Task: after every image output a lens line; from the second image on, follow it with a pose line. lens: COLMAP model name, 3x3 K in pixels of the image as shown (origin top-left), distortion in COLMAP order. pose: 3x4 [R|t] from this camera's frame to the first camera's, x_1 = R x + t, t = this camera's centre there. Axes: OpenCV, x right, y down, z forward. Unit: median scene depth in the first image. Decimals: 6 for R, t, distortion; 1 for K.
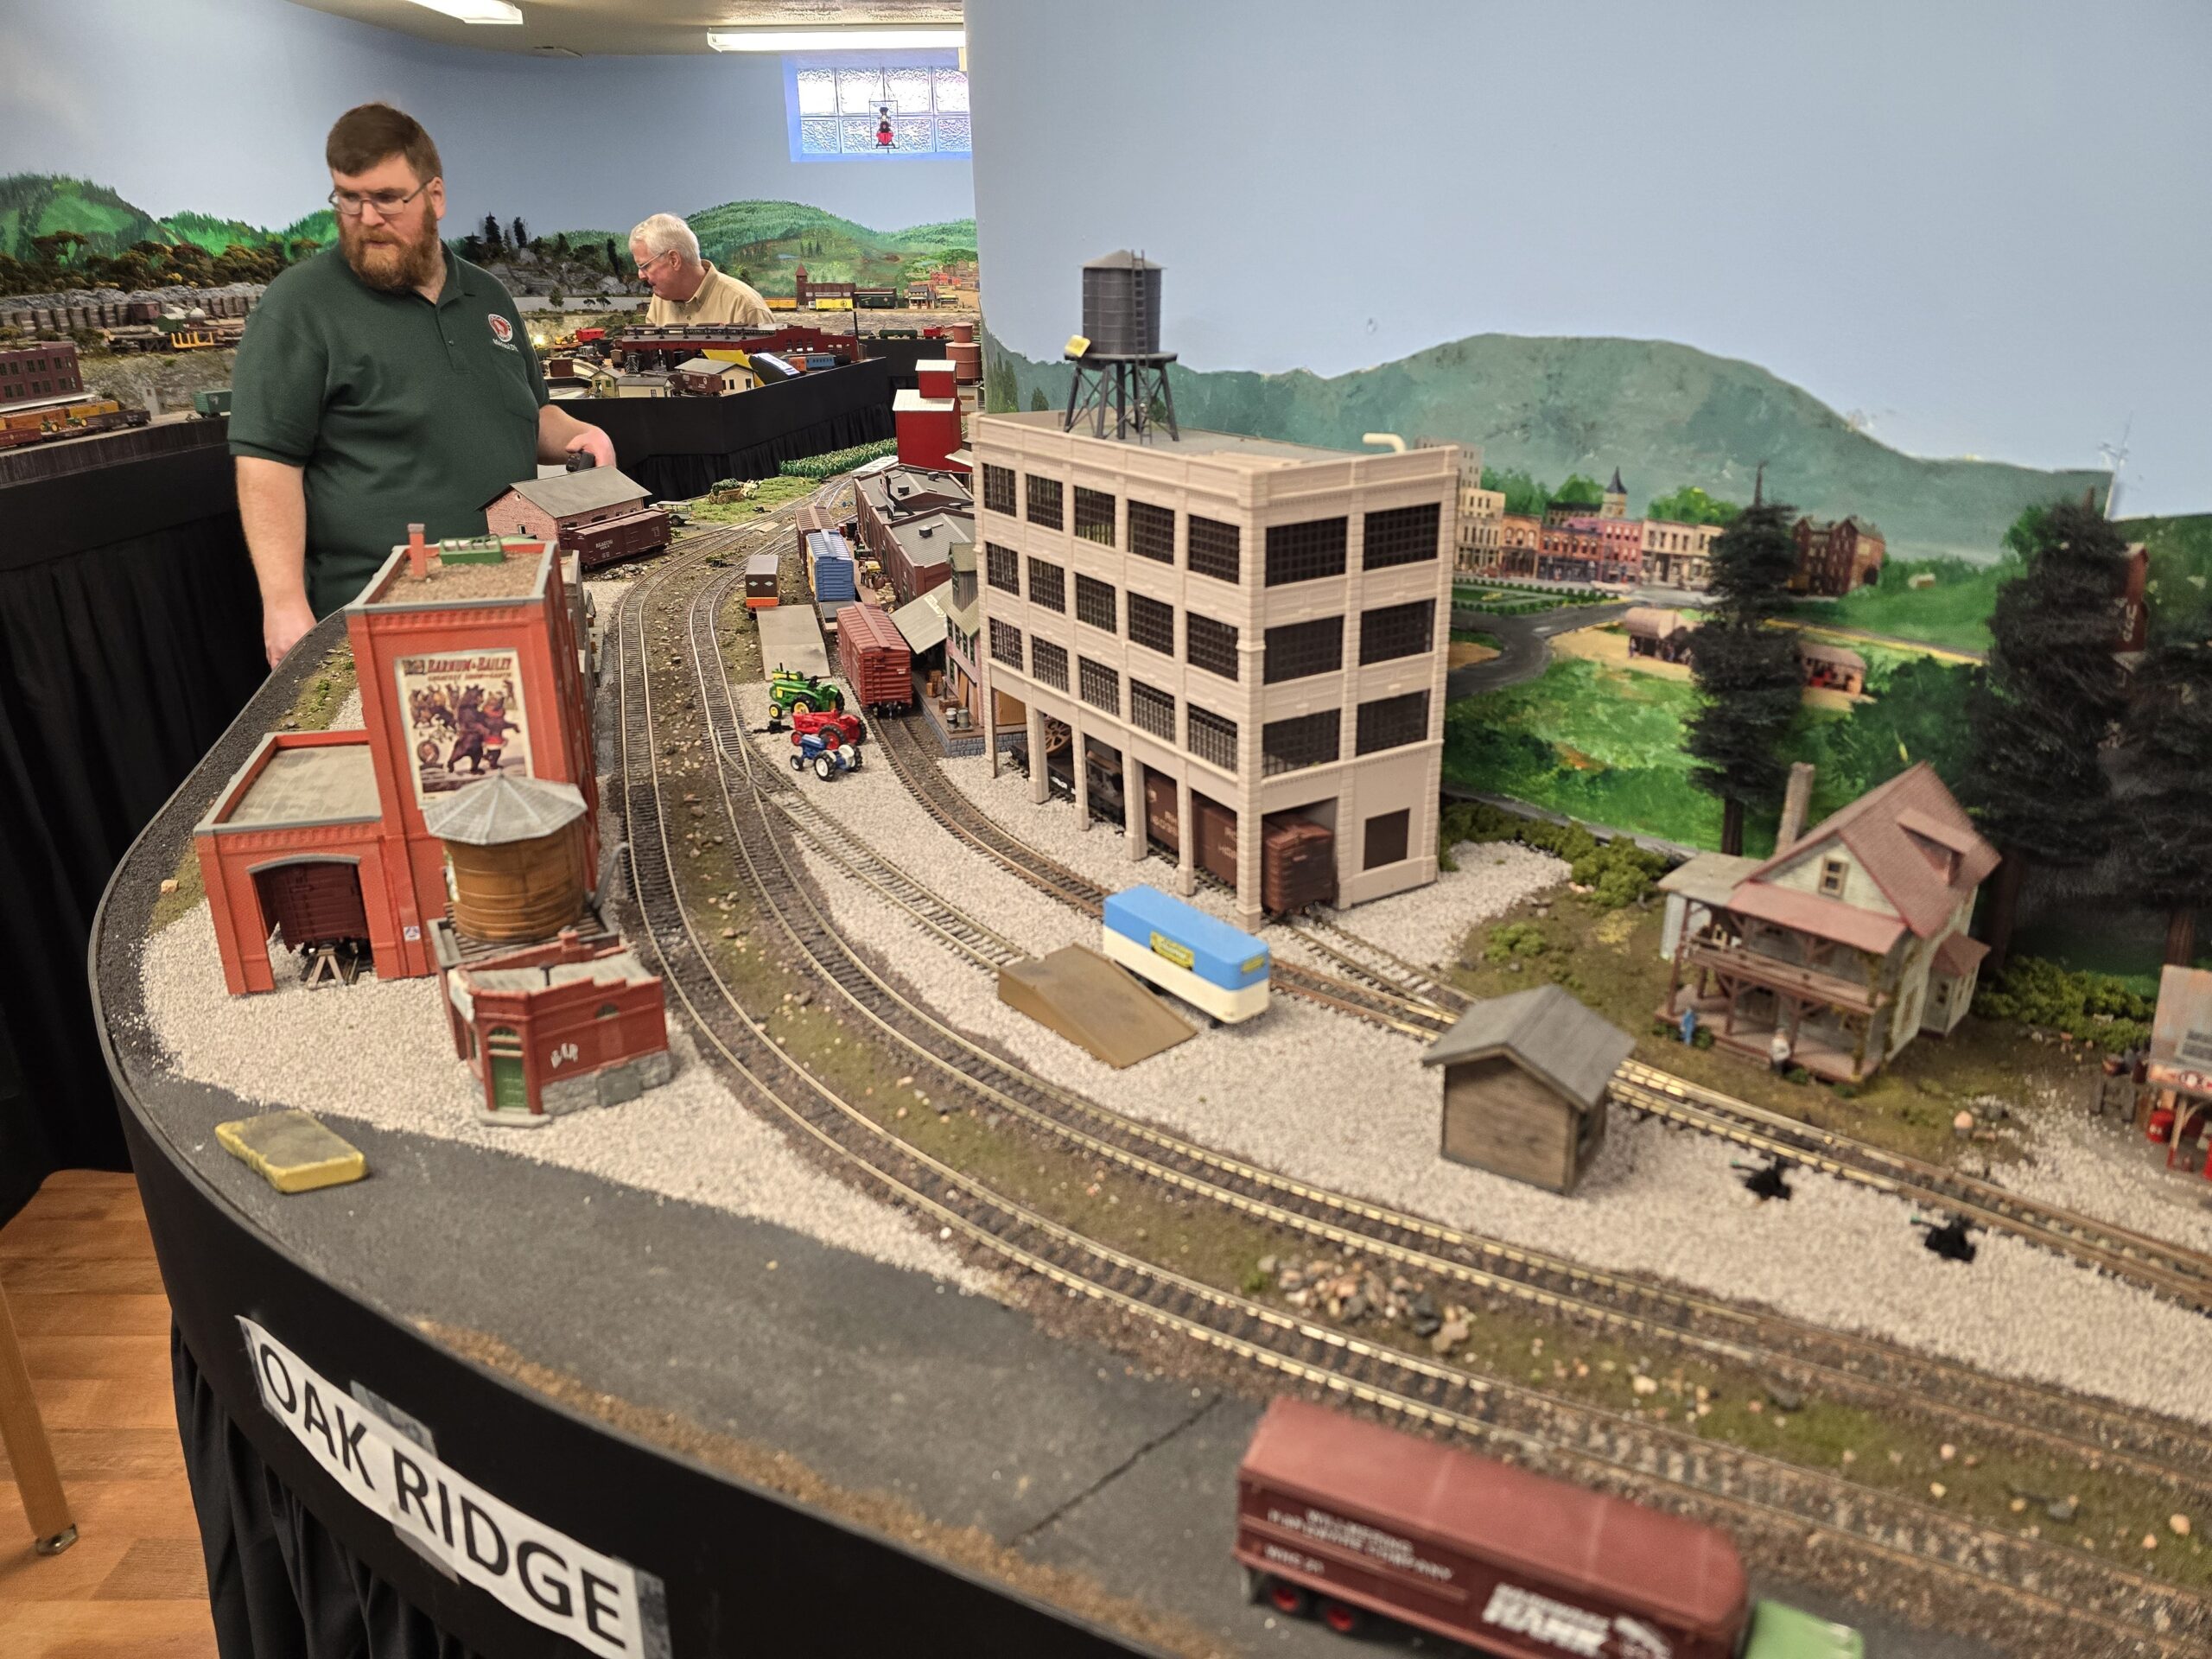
lens RADIAL K [[1503.7, 0, 1131.6], [0, 1503.7, 824.2], [0, 0, 1]] dist [0.062664, -0.062378]
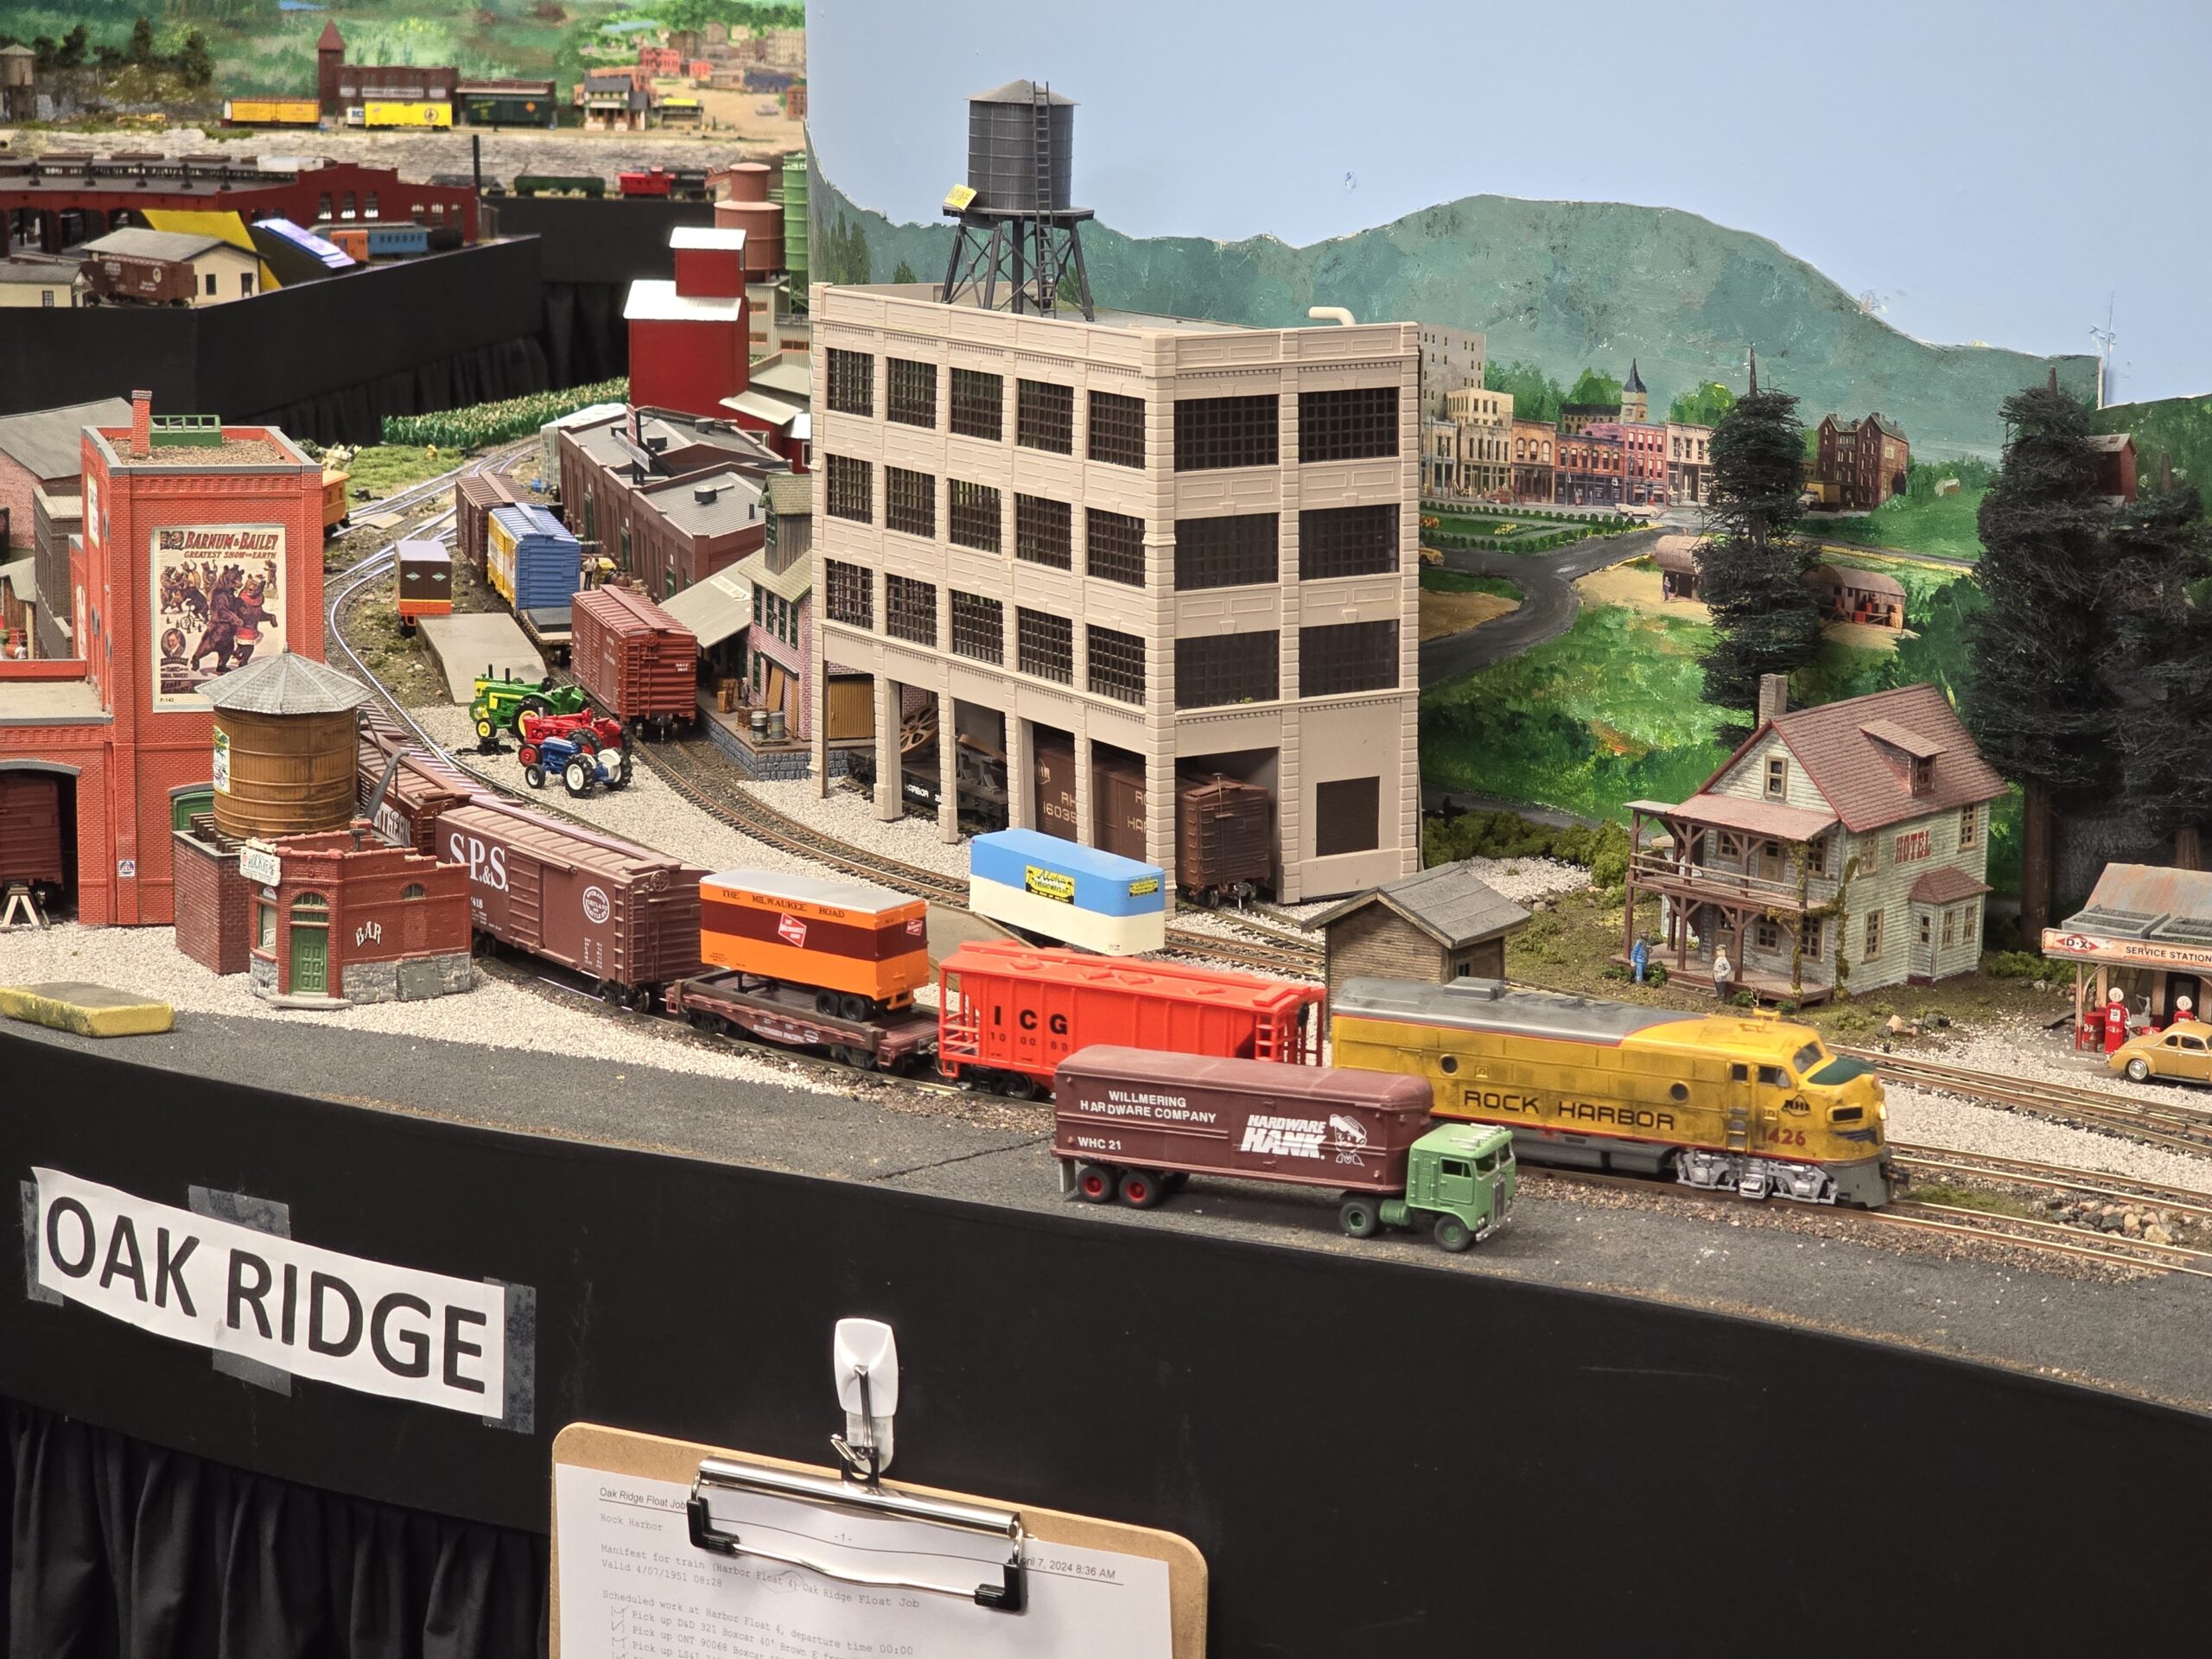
lens RADIAL K [[4322.7, 0, 1254.5], [0, 4322.7, 823.0], [0, 0, 1]] dist [-0.012625, 0.000000]
pose [[0.999424, 0.018763, 0.028271, 0.060081], [-0.013692, 0.985364, -0.169911, 0.387321], [-0.031045, 0.169426, 0.985054, -1.170912]]
